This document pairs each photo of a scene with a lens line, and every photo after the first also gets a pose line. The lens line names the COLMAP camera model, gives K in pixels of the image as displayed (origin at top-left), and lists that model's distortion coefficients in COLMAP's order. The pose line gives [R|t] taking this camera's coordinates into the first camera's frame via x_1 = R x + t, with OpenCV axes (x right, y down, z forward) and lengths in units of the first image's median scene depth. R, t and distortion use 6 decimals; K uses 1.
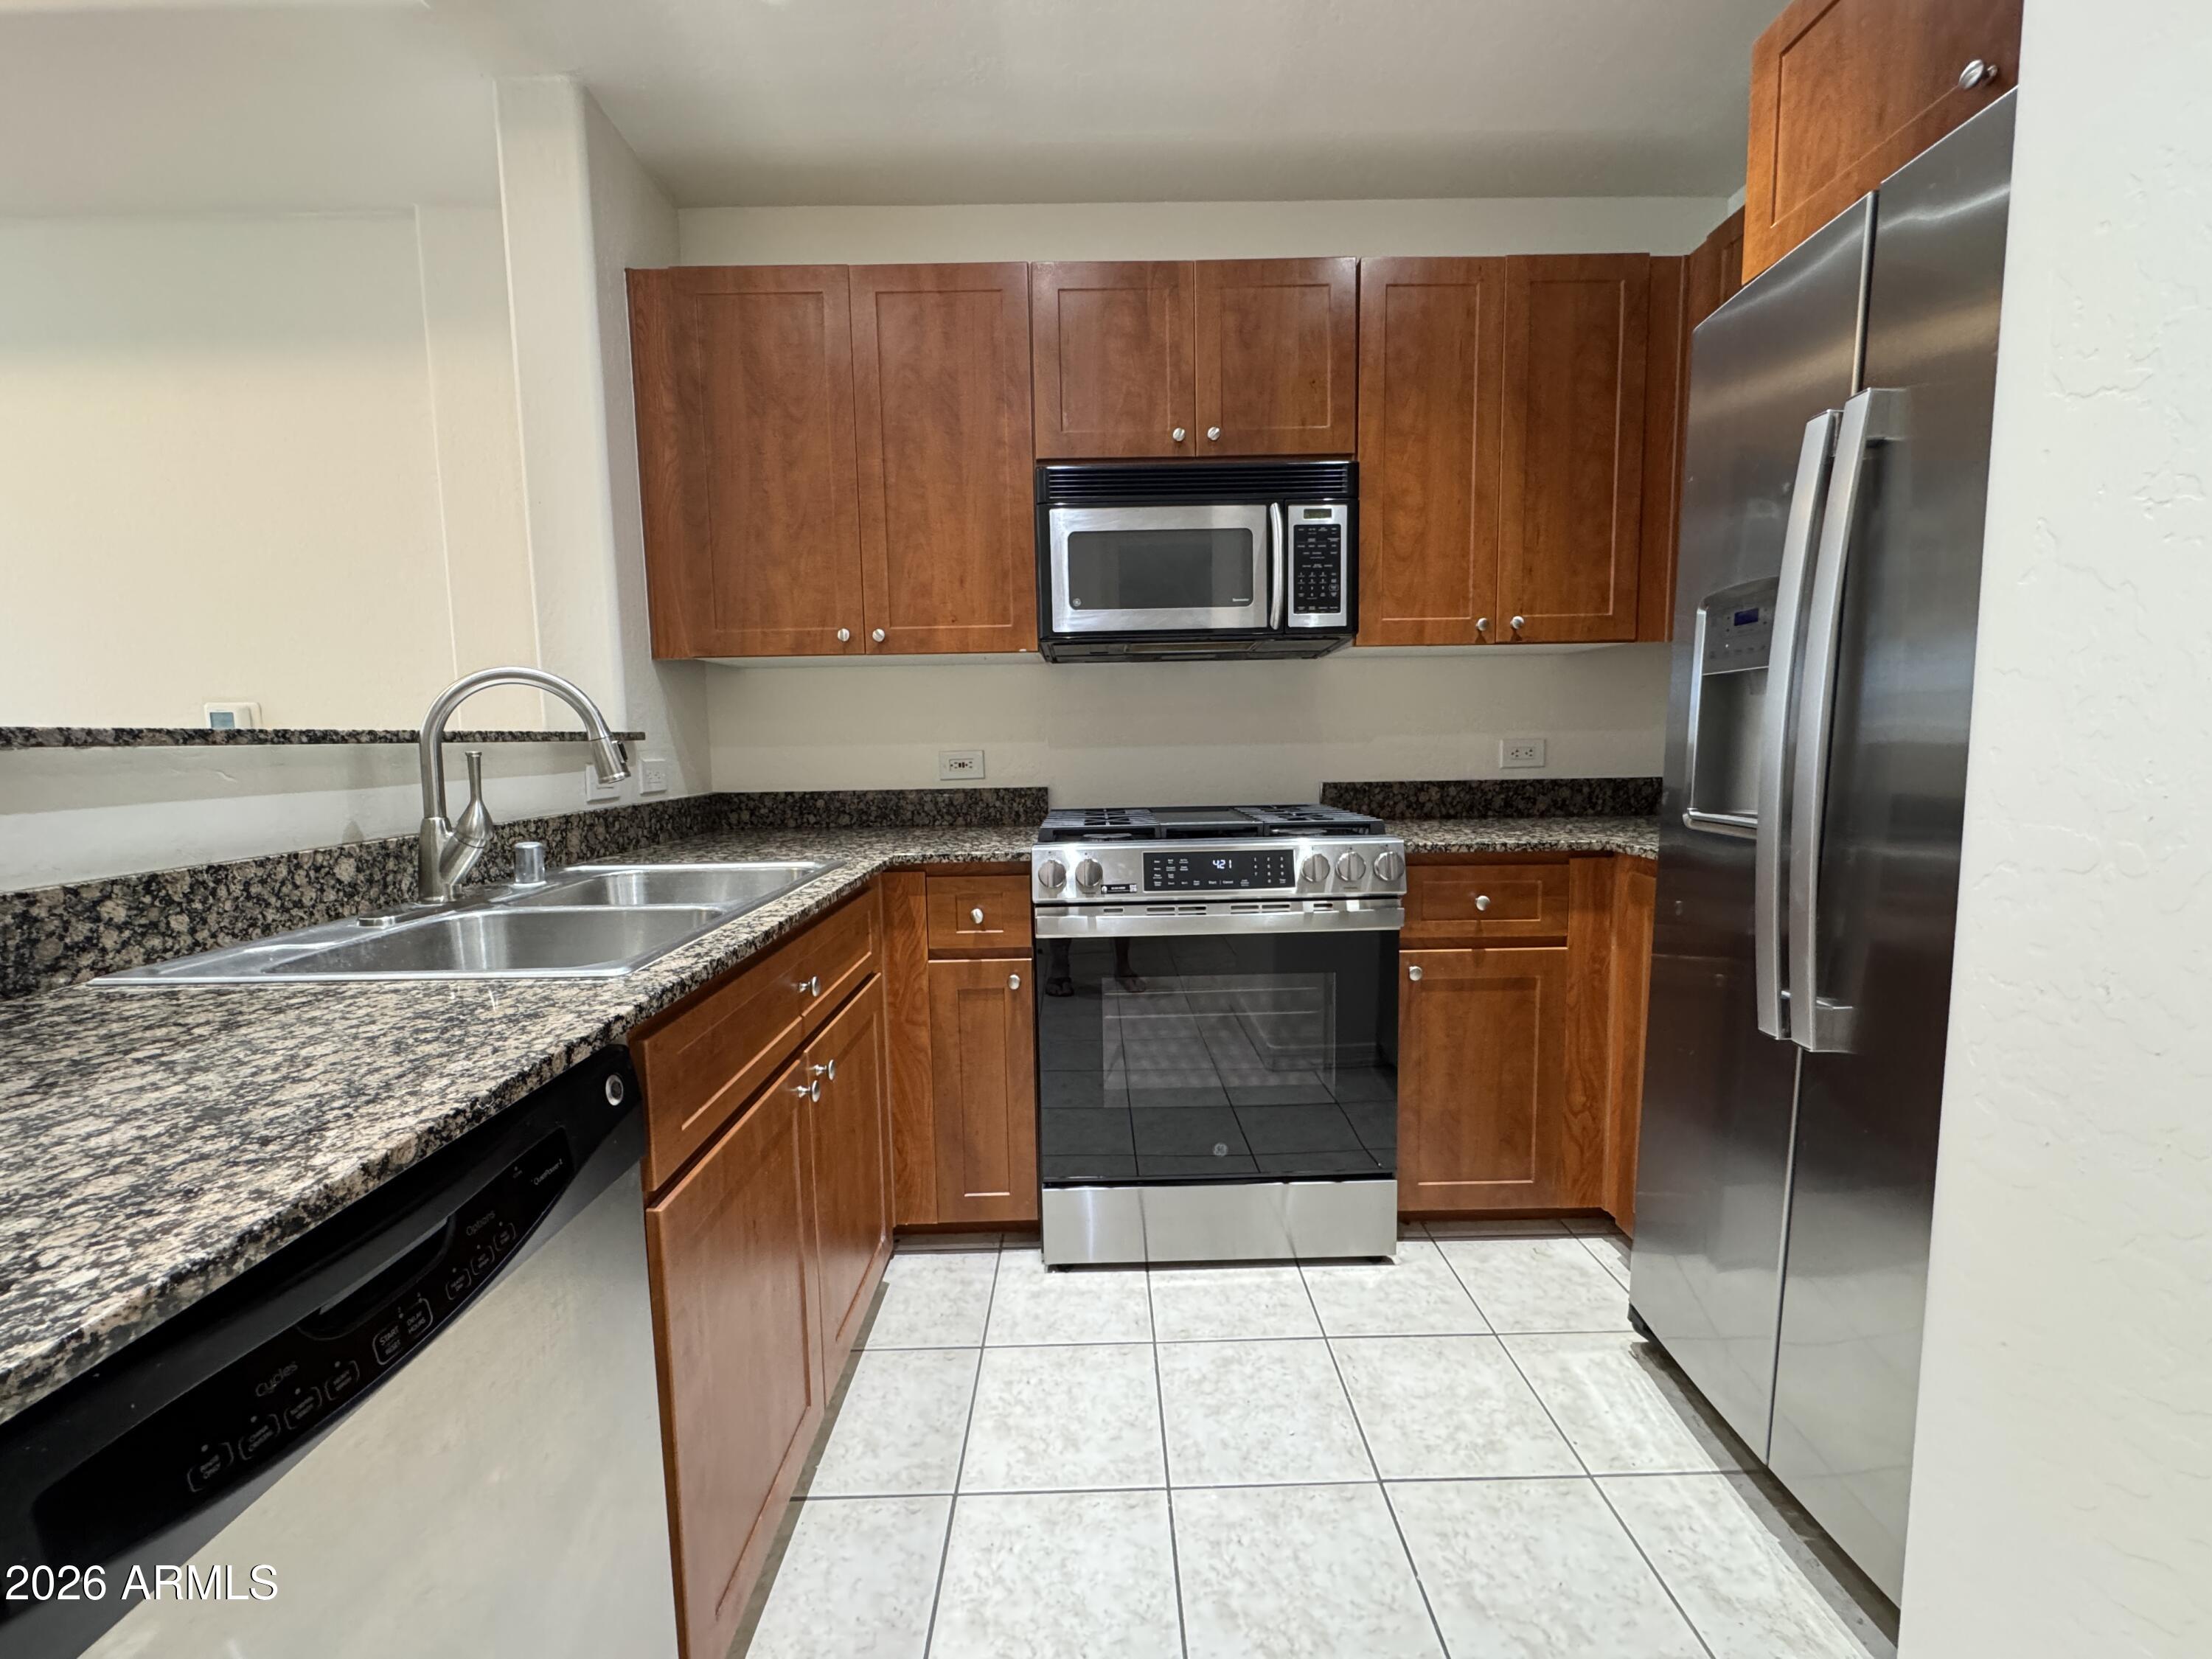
lens RADIAL K [[883.4, 0, 1104.6], [0, 883.4, 825.0], [0, 0, 1]] dist [-0.002144, 0.000075]
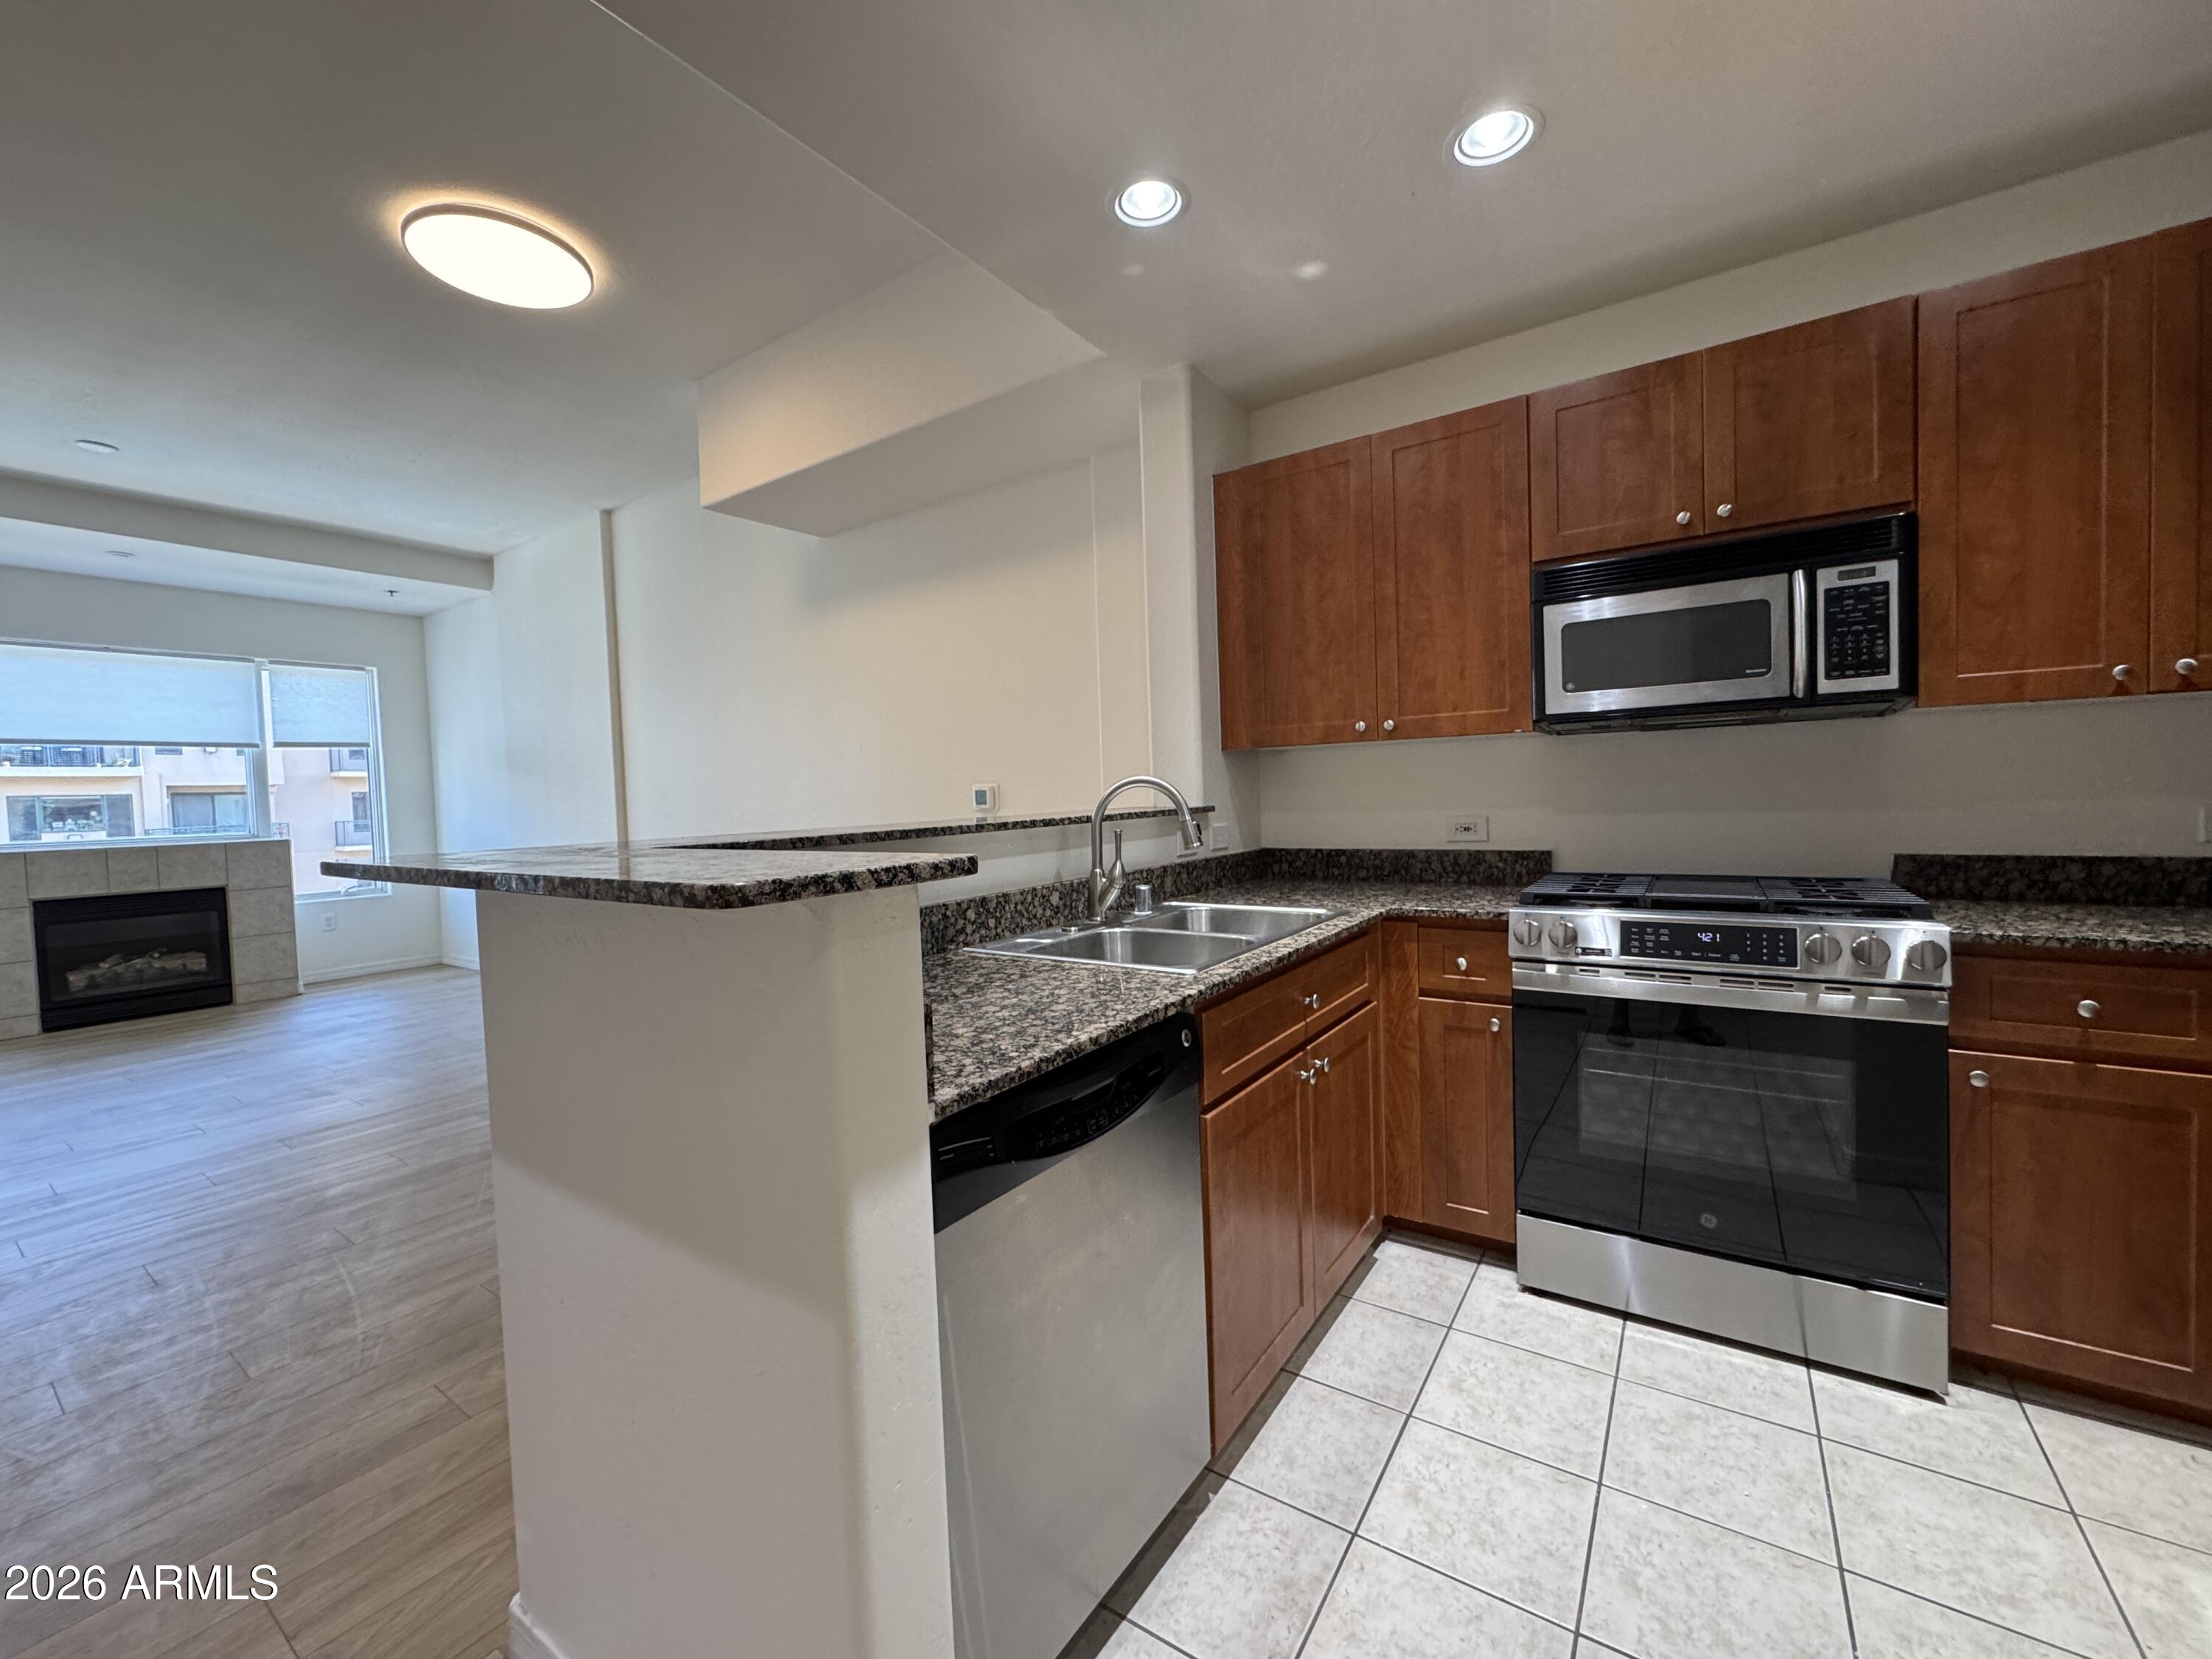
lens RADIAL K [[883.4, 0, 1104.6], [0, 883.4, 825.0], [0, 0, 1]] dist [-0.002144, 0.000075]
pose [[0.819673, 0.011115, -0.572724, 0.134519], [-0.036289, 0.998811, -0.032551, -0.025641], [0.571681, 0.047465, 0.819102, -0.237684]]
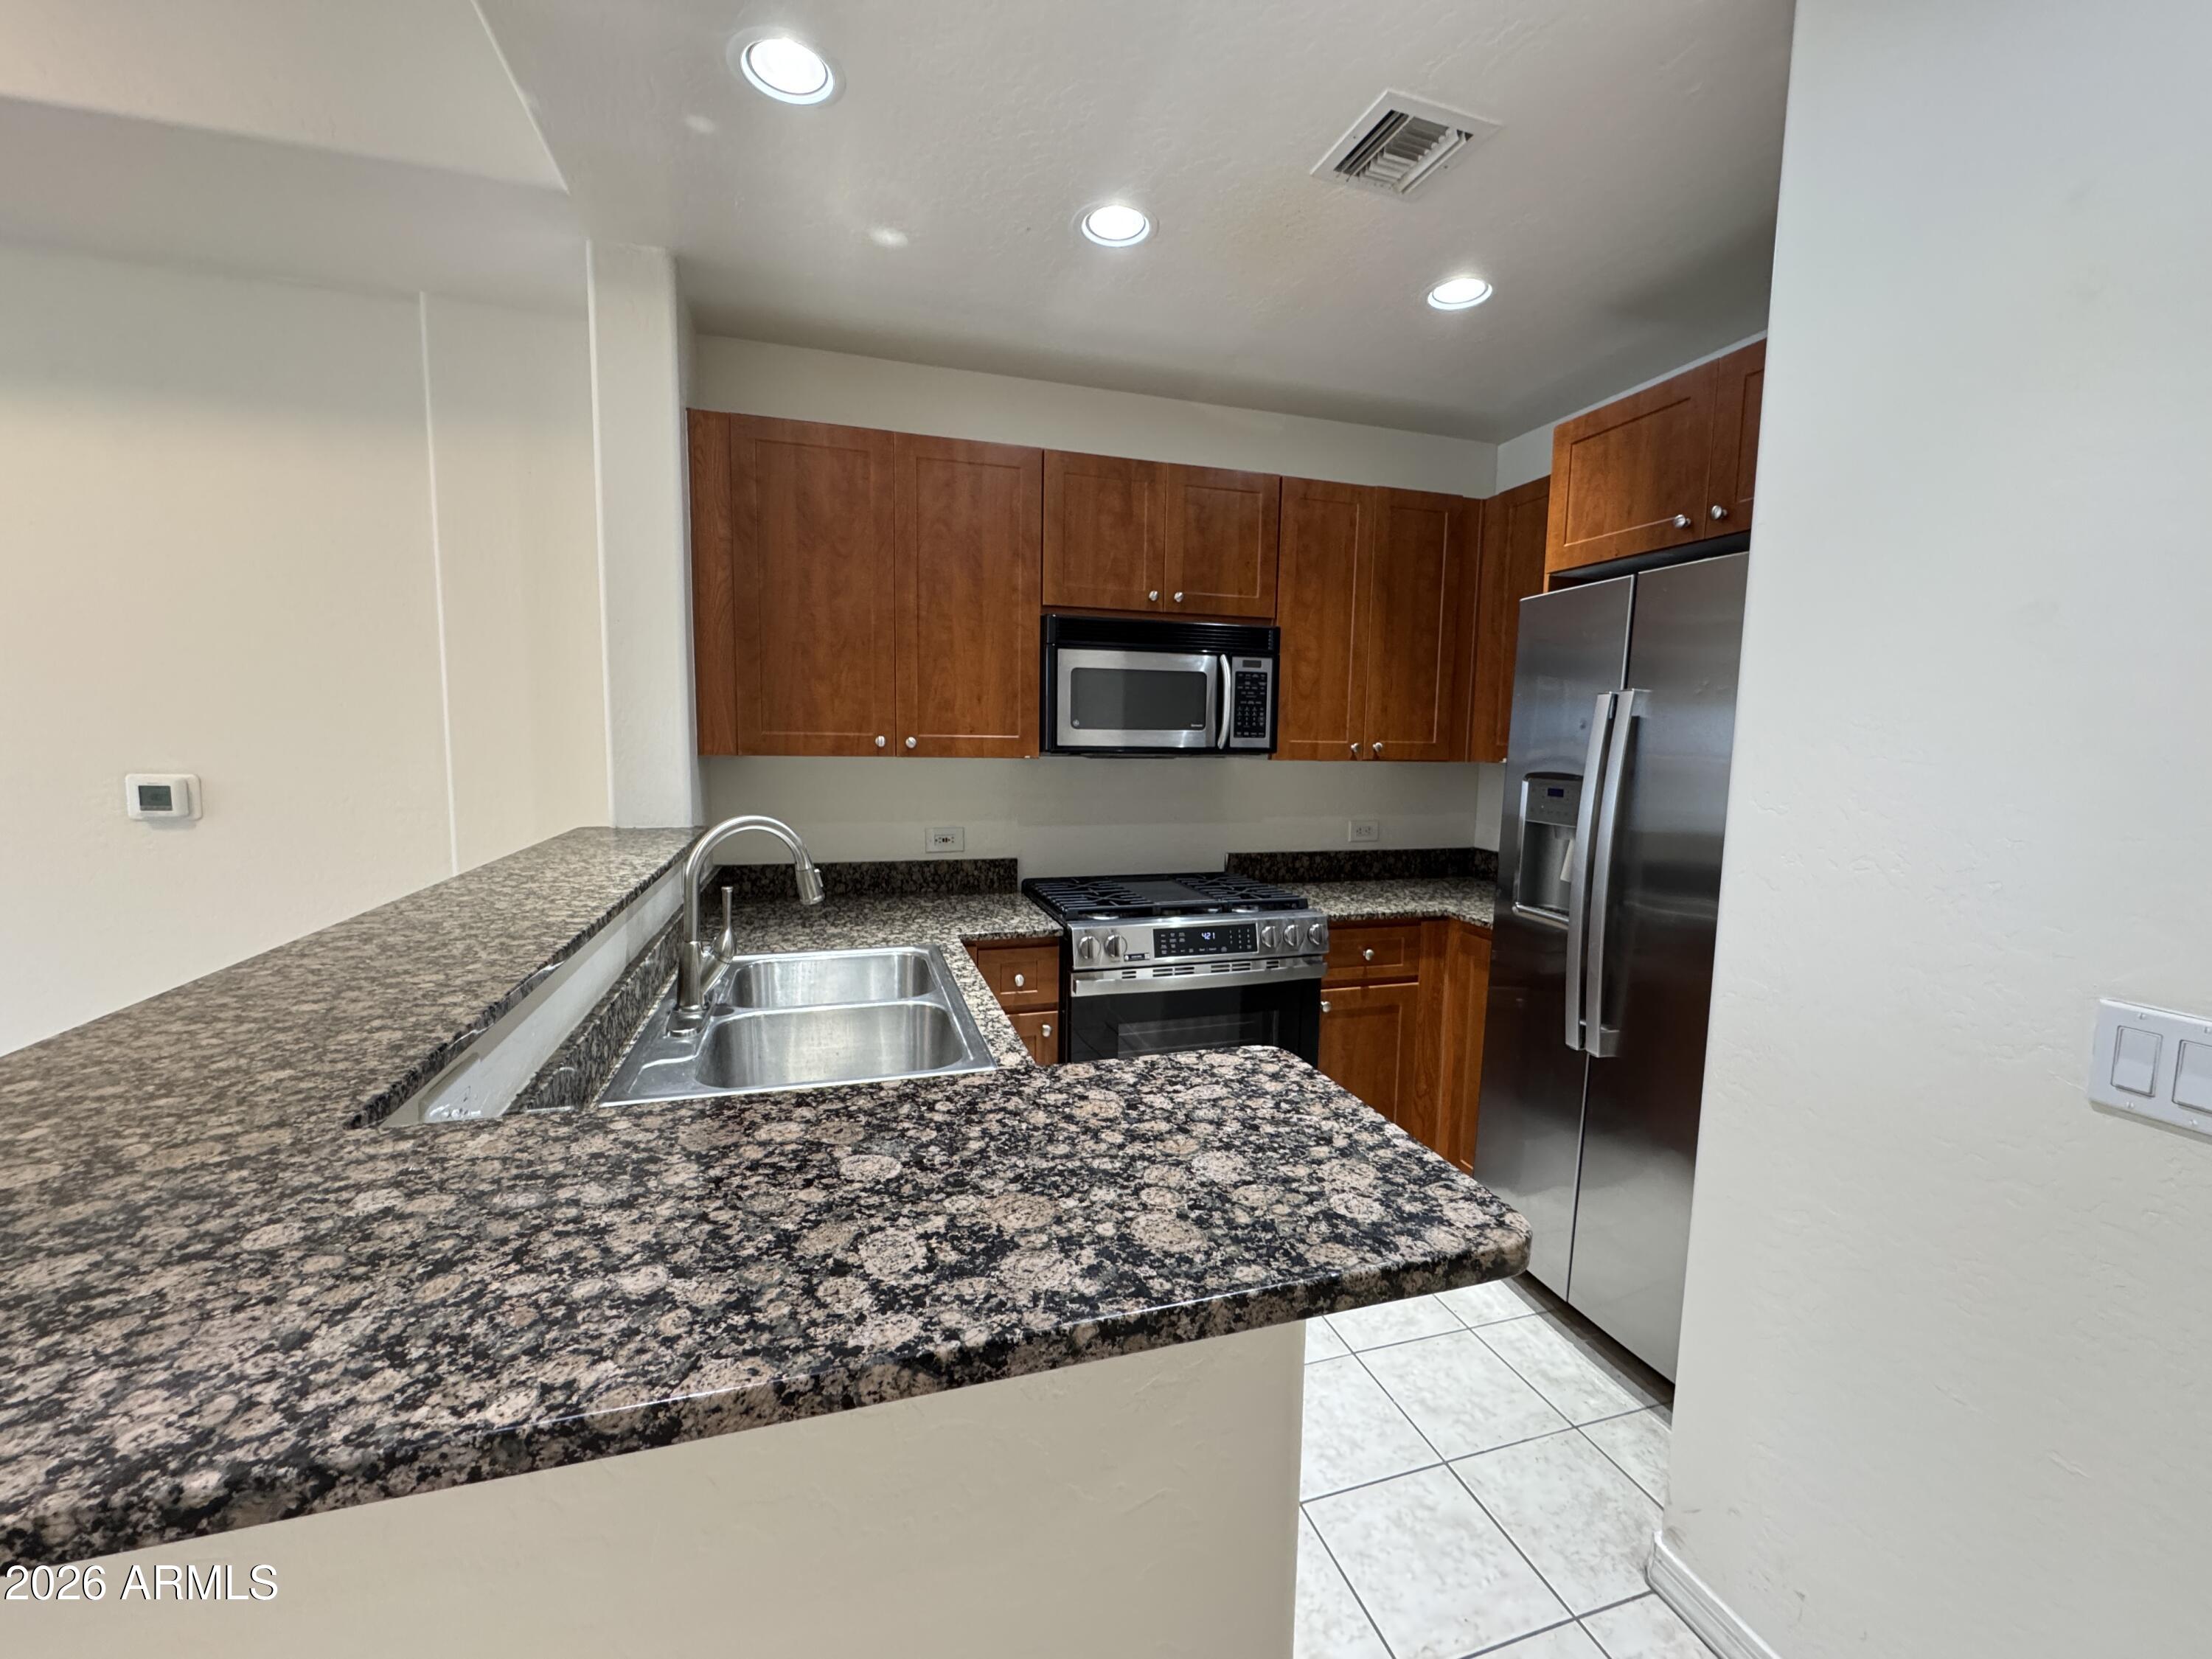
lens RADIAL K [[883.4, 0, 1104.6], [0, 883.4, 825.0], [0, 0, 1]] dist [-0.002144, 0.000075]
pose [[0.958295, 0.004700, 0.285741, -0.380329], [-0.006122, 0.999973, 0.004082, -0.121515], [-0.285714, -0.005661, 0.958298, -0.234626]]
